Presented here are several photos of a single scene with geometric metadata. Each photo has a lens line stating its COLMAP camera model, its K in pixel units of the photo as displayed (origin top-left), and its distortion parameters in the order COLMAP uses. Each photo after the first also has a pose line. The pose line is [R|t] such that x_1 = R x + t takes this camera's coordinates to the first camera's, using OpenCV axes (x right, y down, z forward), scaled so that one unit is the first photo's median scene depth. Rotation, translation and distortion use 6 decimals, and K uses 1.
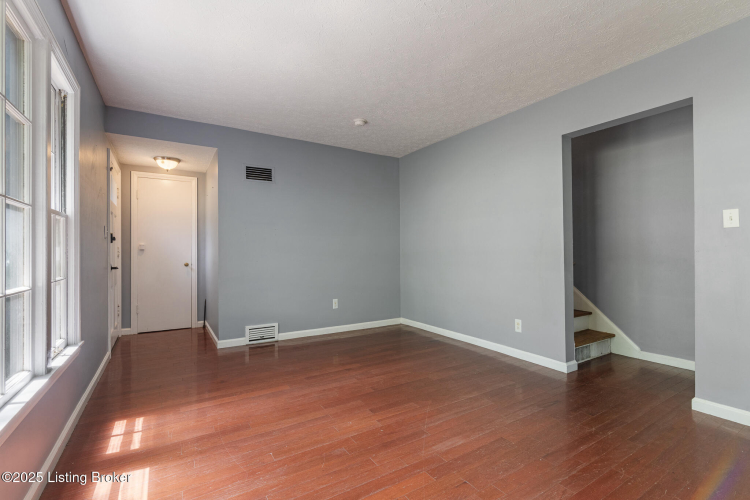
lens RADIAL K [[337.6, 0, 375.0], [0, 337.6, 250.0], [0, 0, 1]] dist [-0.001047, -0.000056]
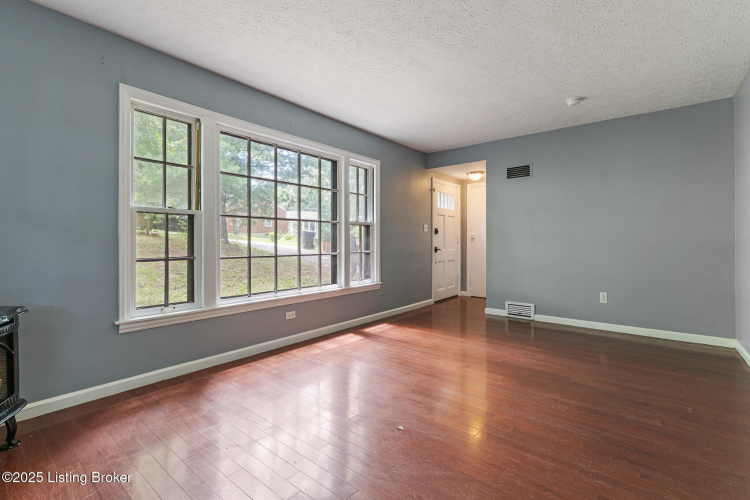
lens RADIAL K [[351.7, 0, 365.7], [0, 351.7, 239.5], [0, 0, 1]] dist [0.000978, 0.000240]
pose [[0.302343, -0.001371, -0.953198, 0.712540], [0.009269, 0.999956, 0.001502, -0.001944], [0.953154, -0.009289, 0.302343, 0.151379]]
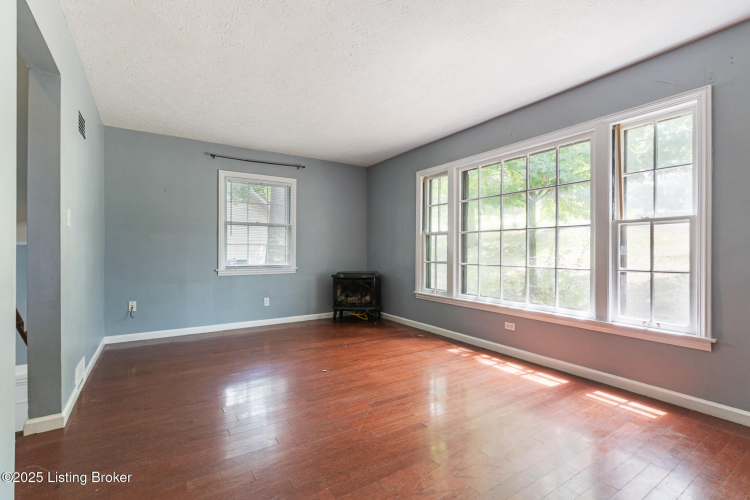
lens RADIAL K [[337.6, 0, 375.0], [0, 337.6, 250.0], [0, 0, 1]] dist [-0.001047, -0.000056]
pose [[-0.999748, -0.000471, -0.022433, 0.088273], [-0.000184, 0.999918, -0.012791, 0.011749], [0.022437, -0.012783, -0.999667, 1.196113]]
